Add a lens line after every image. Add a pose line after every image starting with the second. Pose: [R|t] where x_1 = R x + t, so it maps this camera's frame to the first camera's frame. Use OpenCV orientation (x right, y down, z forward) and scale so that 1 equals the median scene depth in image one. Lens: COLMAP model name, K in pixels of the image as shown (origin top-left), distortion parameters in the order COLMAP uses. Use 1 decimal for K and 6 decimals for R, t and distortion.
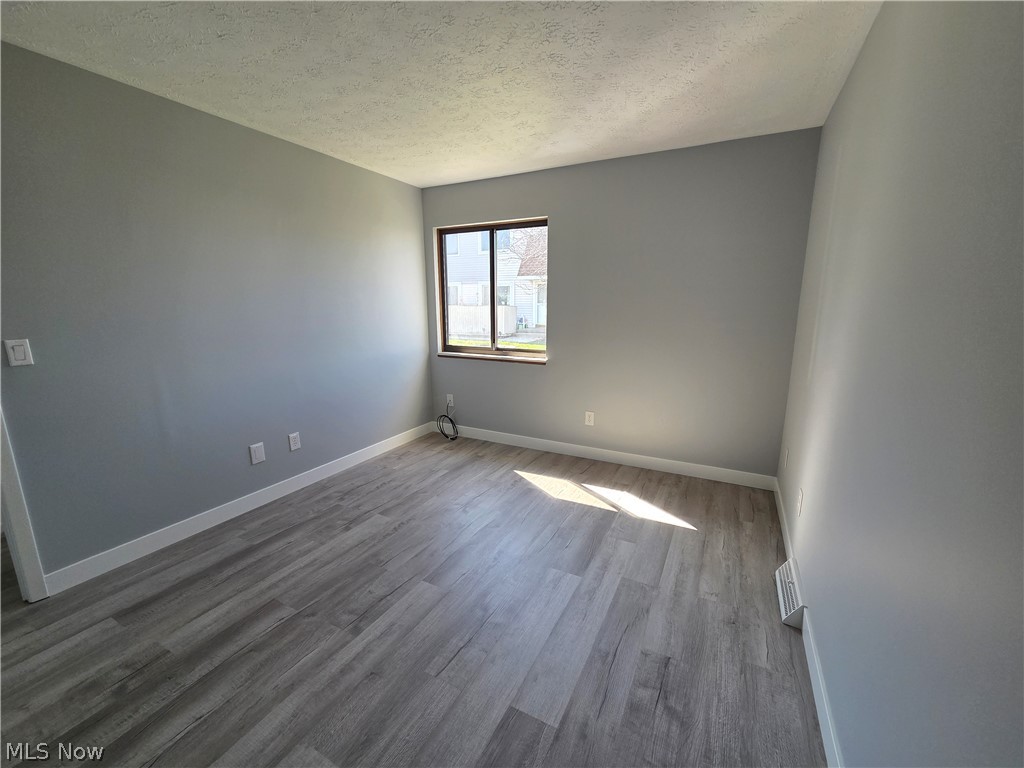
lens RADIAL K [[418.0, 0, 515.6], [0, 418.0, 386.4], [0, 0, 1]] dist [0.000175, 0.000398]
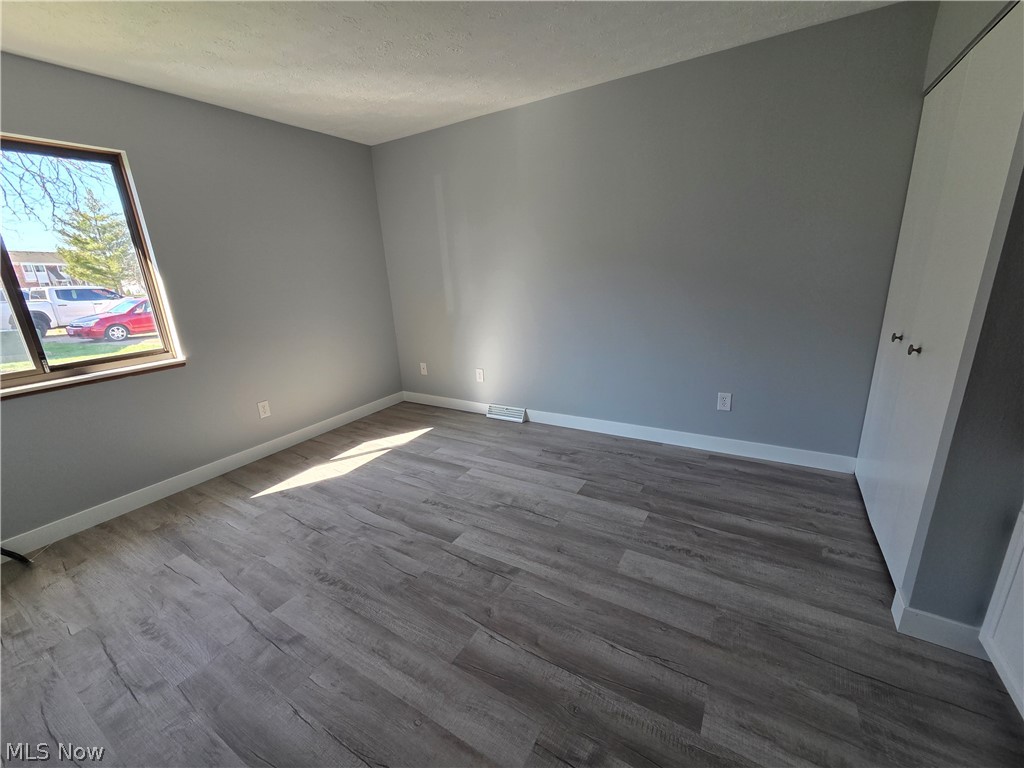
lens RADIAL K [[418.0, 0, 514.9], [0, 418.0, 383.7], [0, 0, 1]] dist [0.000175, 0.000398]
pose [[0.058855, -0.278423, 0.958654, -0.808482], [0.247361, 0.934437, 0.256203, -0.089049], [-0.967134, 0.222055, 0.123867, 0.479900]]
